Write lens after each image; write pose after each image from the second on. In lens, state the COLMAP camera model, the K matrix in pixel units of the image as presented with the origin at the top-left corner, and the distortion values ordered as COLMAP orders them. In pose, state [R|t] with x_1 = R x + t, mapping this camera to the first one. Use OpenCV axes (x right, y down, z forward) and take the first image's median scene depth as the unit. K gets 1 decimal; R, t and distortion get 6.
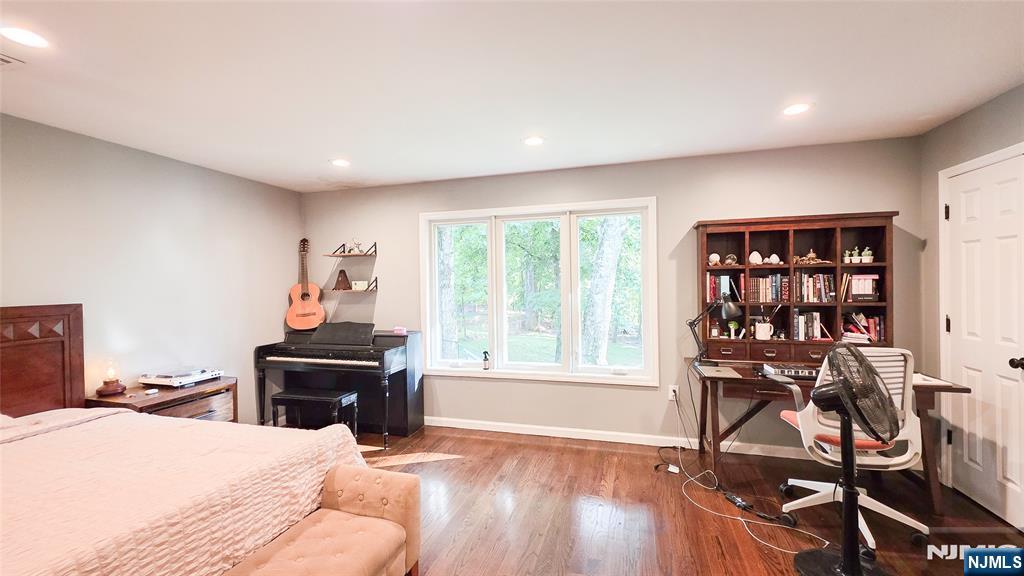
lens RADIAL K [[408.4, 0, 512.0], [0, 408.4, 288.0], [0, 0, 1]] dist [0.006429, 0.000015]
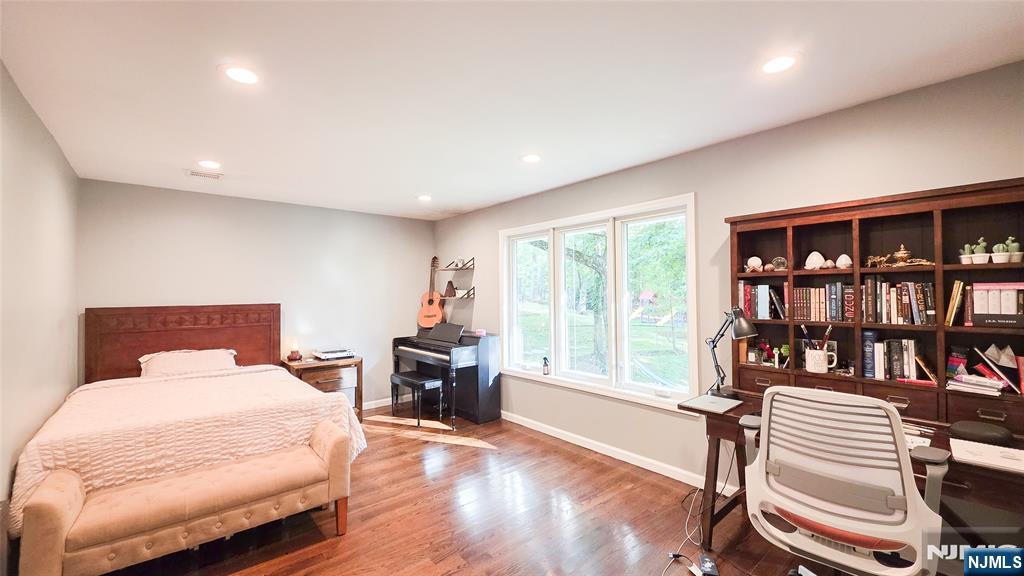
lens RADIAL K [[408.4, 0, 512.0], [0, 408.4, 288.0], [0, 0, 1]] dist [0.006429, 0.000015]
pose [[0.838854, -0.000058, -0.544356, 0.549976], [-0.010038, 0.999828, -0.015575, -0.007289], [0.544263, 0.018530, 0.838710, 0.087456]]
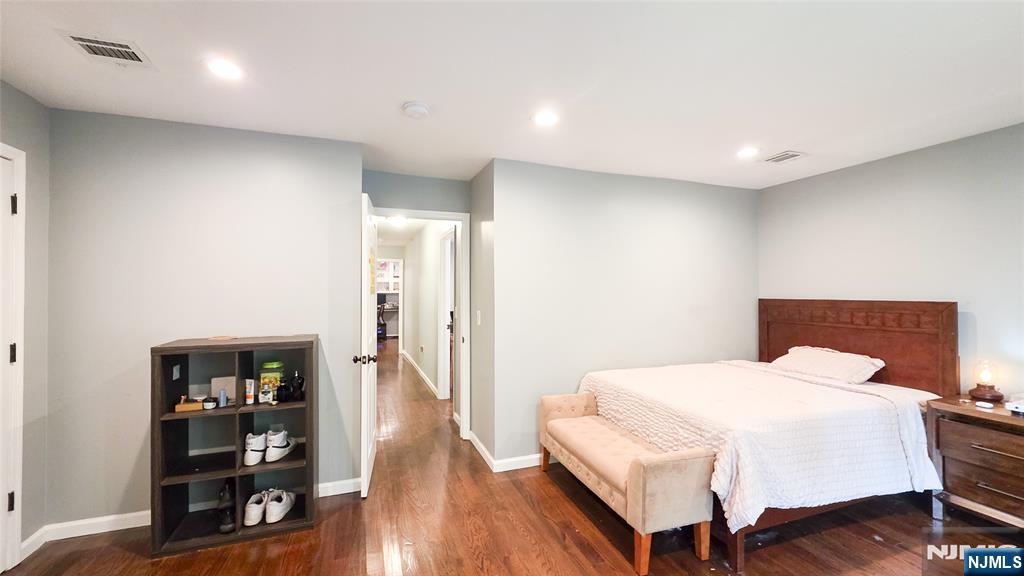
lens RADIAL K [[408.4, 0, 512.0], [0, 408.4, 288.0], [0, 0, 1]] dist [0.006429, 0.000015]
pose [[-0.803780, 0.011630, -0.594812, 0.399108], [0.004057, 0.999893, 0.014067, -0.013224], [0.594912, 0.008894, -0.803741, 0.961218]]
